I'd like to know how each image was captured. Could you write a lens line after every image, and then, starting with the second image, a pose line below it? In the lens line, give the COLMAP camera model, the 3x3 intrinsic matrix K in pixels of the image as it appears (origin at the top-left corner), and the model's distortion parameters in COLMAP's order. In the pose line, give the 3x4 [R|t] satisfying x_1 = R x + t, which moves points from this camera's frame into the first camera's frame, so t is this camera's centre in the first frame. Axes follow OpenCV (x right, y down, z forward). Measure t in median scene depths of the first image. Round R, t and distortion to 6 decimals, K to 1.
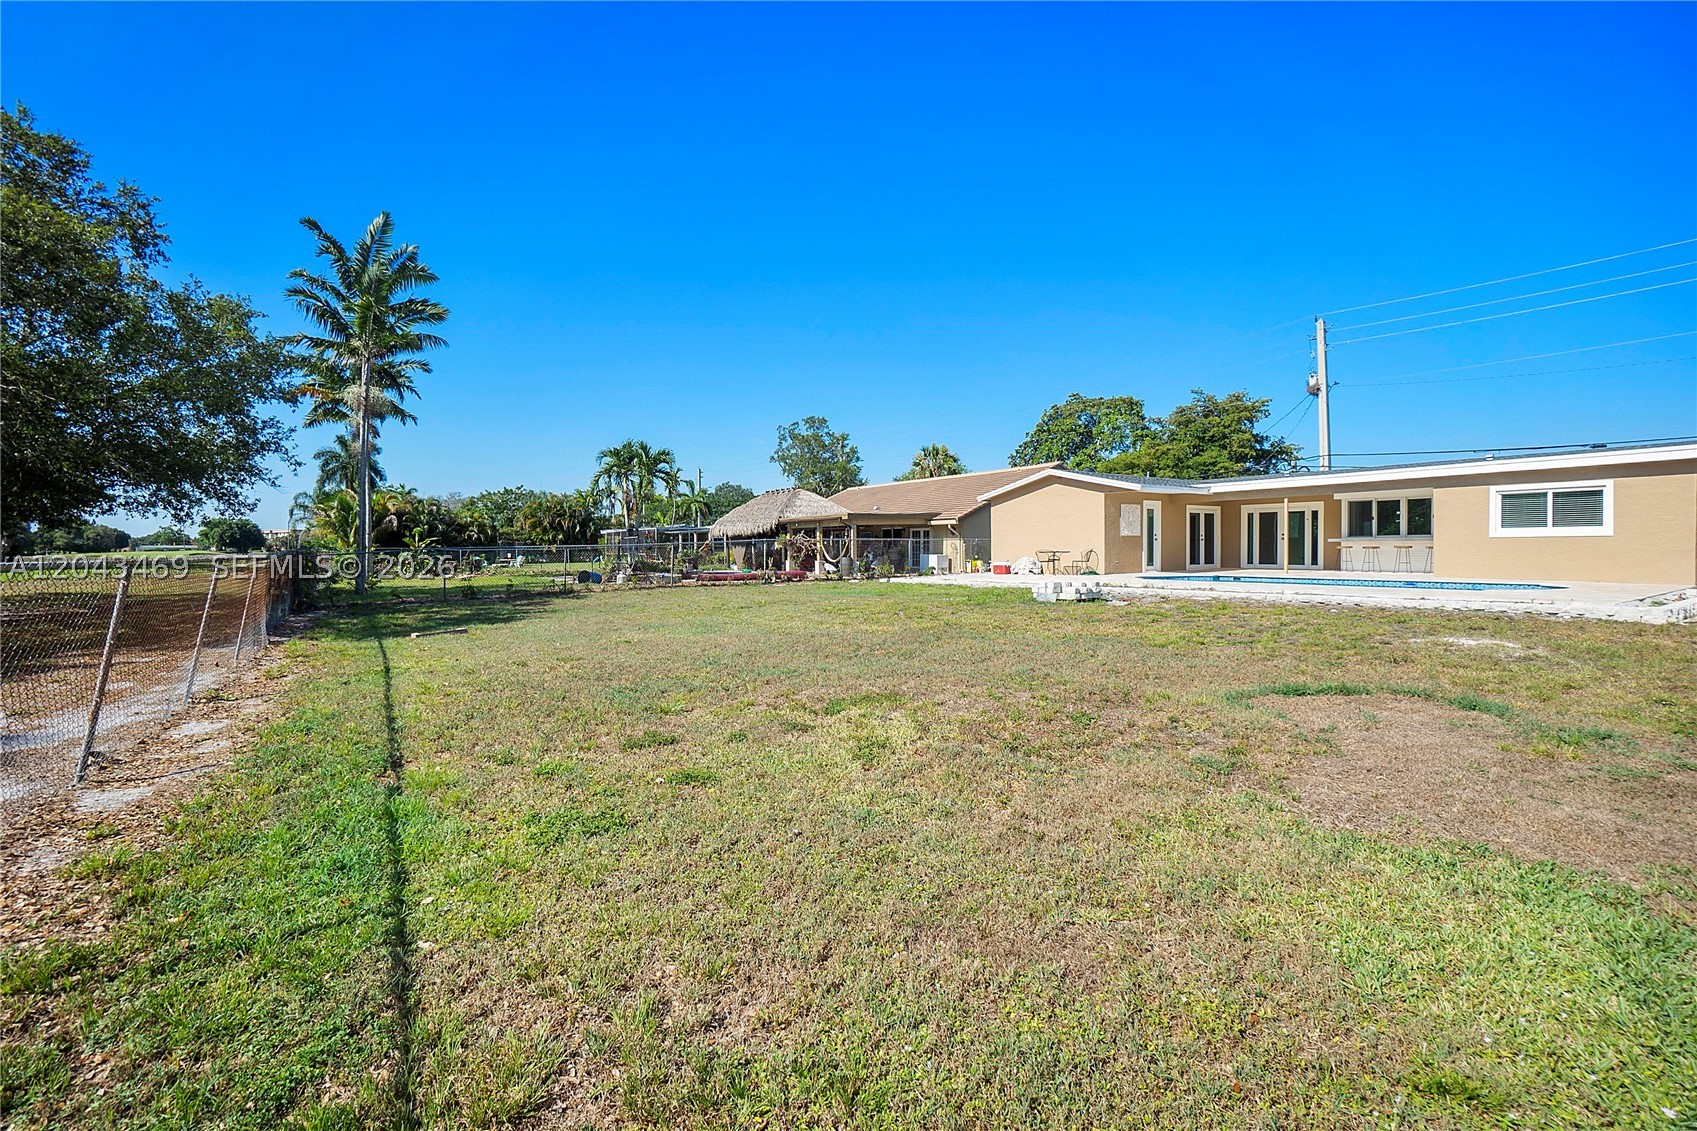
lens RADIAL K [[746.6, 0, 857.7], [0, 746.6, 555.0], [0, 0, 1]] dist [-0.038792, 0.006415]
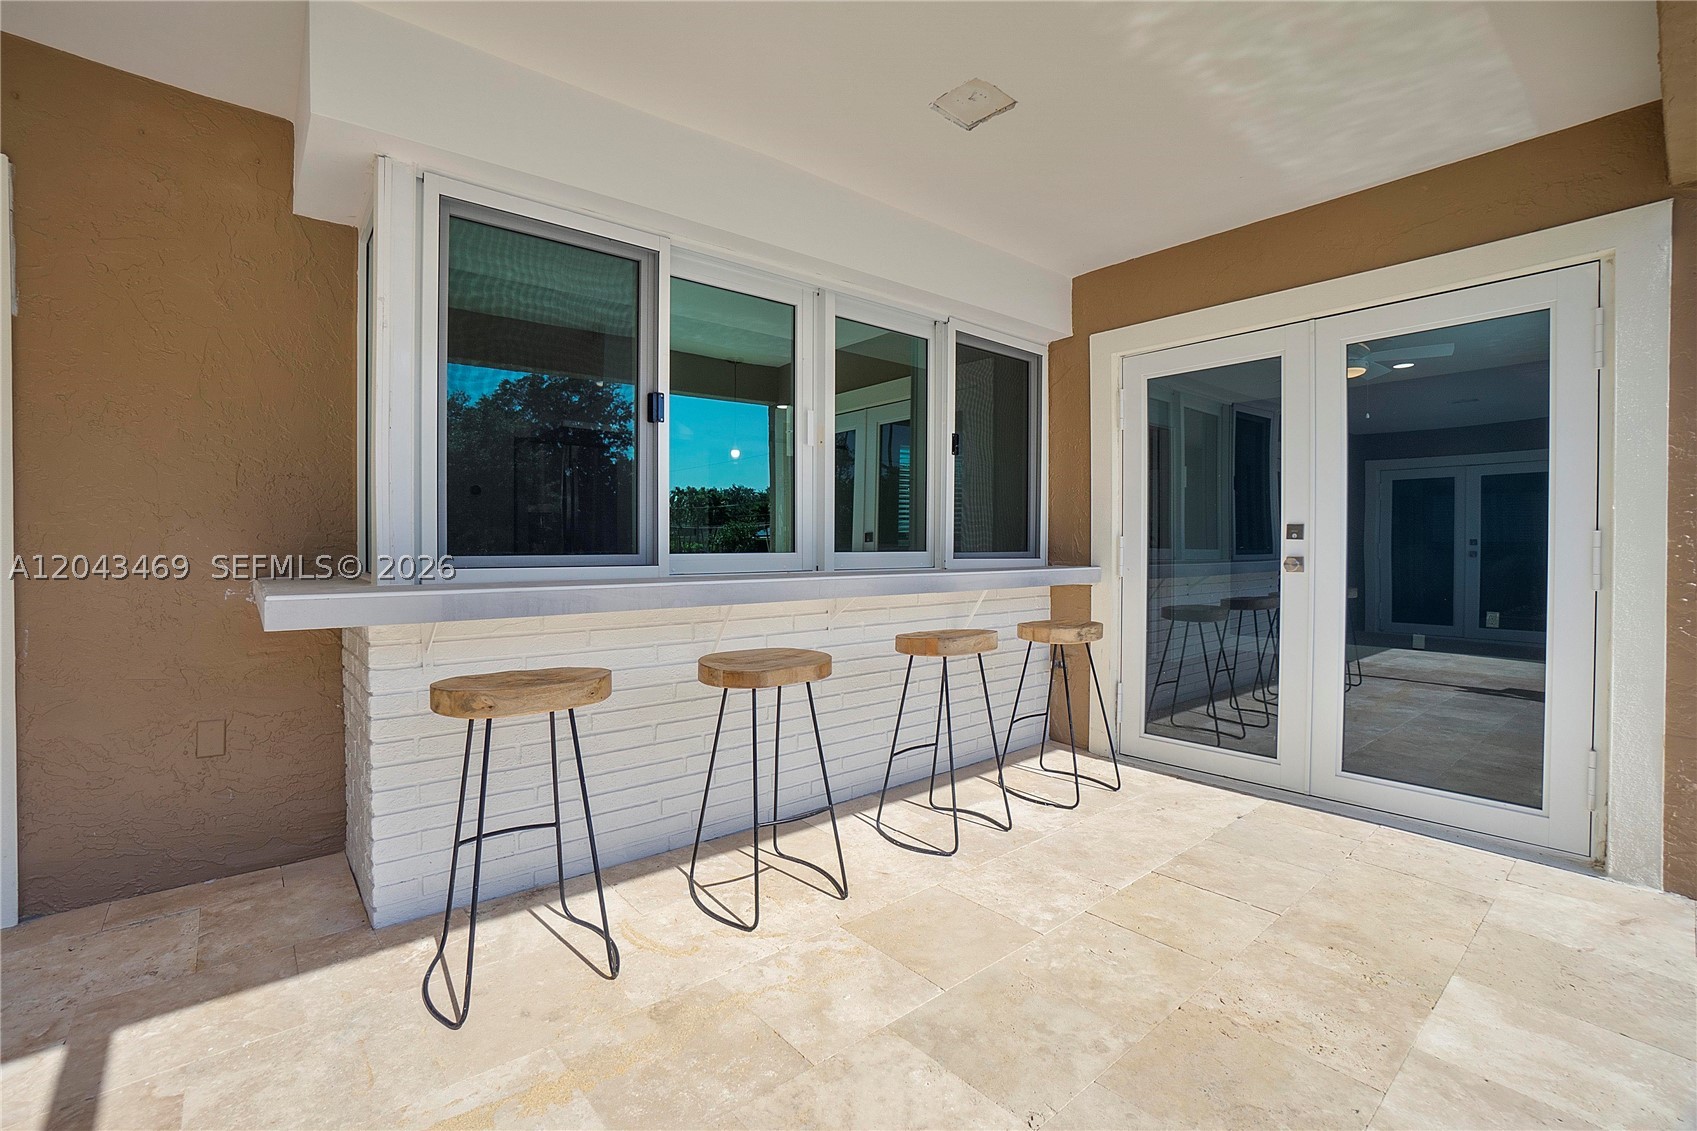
lens RADIAL K [[746.6, 0, 845.1], [0, 746.6, 557.5], [0, 0, 1]] dist [-0.038792, 0.006415]
pose [[-0.110024, -0.006310, 0.993909, 0.526220], [0.012448, 0.999893, 0.007726, -0.023938], [-0.993851, 0.013223, -0.109933, 0.891441]]
